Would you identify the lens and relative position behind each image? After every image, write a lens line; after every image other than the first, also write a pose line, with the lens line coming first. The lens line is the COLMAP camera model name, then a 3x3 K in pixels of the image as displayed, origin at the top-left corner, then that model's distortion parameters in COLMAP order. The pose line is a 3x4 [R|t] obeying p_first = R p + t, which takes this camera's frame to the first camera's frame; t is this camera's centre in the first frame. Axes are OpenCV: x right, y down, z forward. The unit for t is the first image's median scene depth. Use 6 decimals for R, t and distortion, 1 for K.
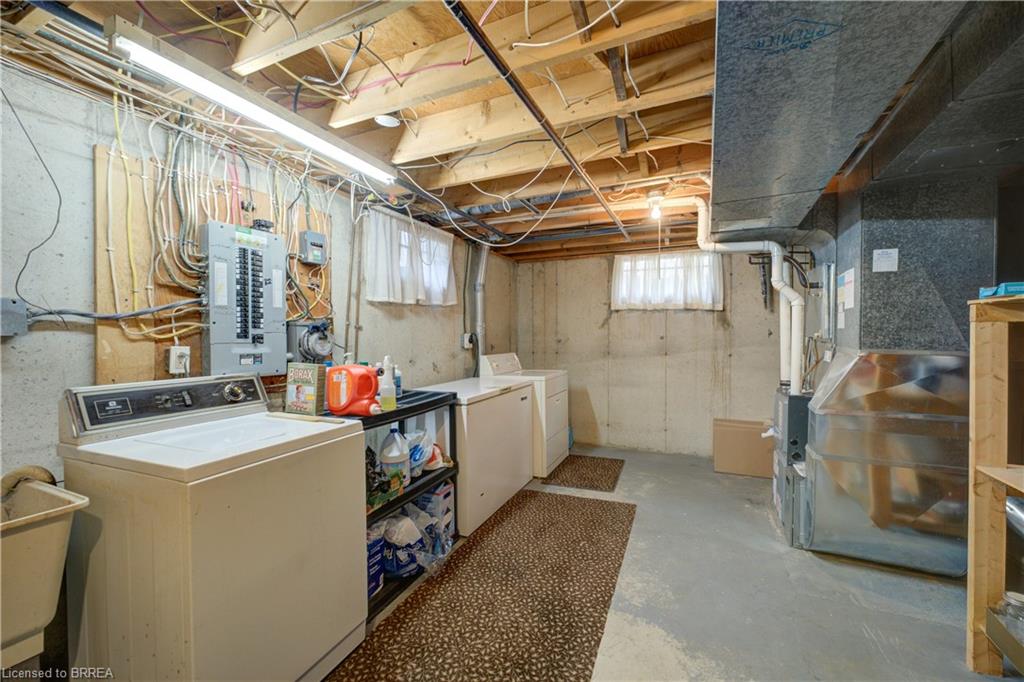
lens RADIAL K [[406.9, 0, 512.8], [0, 406.9, 339.7], [0, 0, 1]] dist [-0.002156, -0.000142]
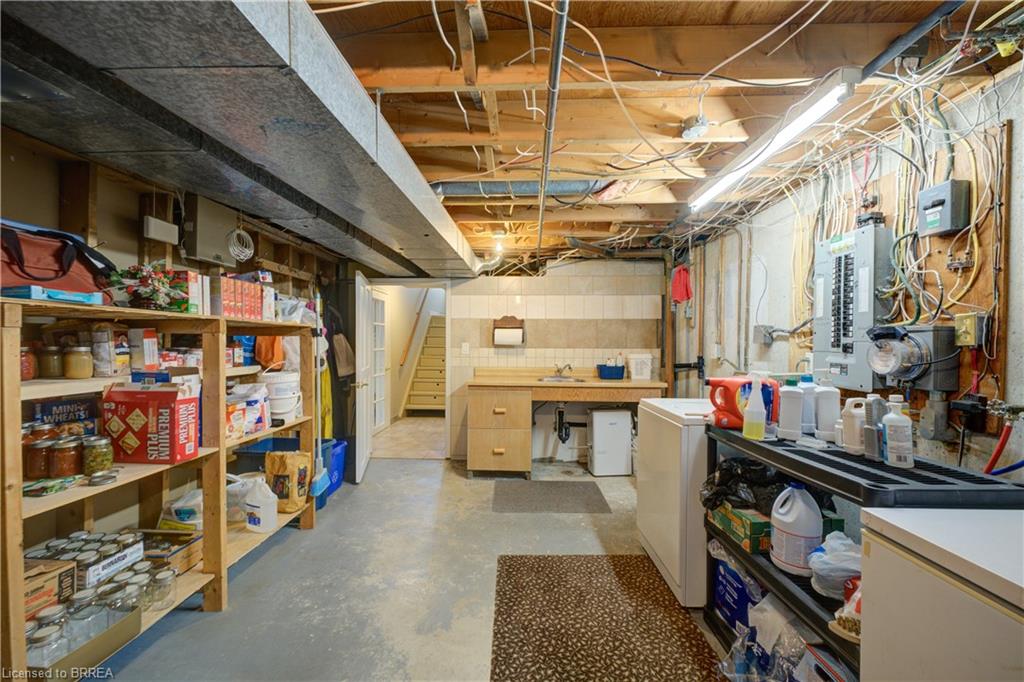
lens RADIAL K [[406.9, 0, 511.4], [0, 406.9, 344.8], [0, 0, 1]] dist [-0.002156, -0.000142]
pose [[-0.923862, 0.003677, -0.382709, 0.453174], [-0.004473, 0.999782, 0.020403, -0.026457], [0.382701, 0.020561, -0.923644, 1.611681]]
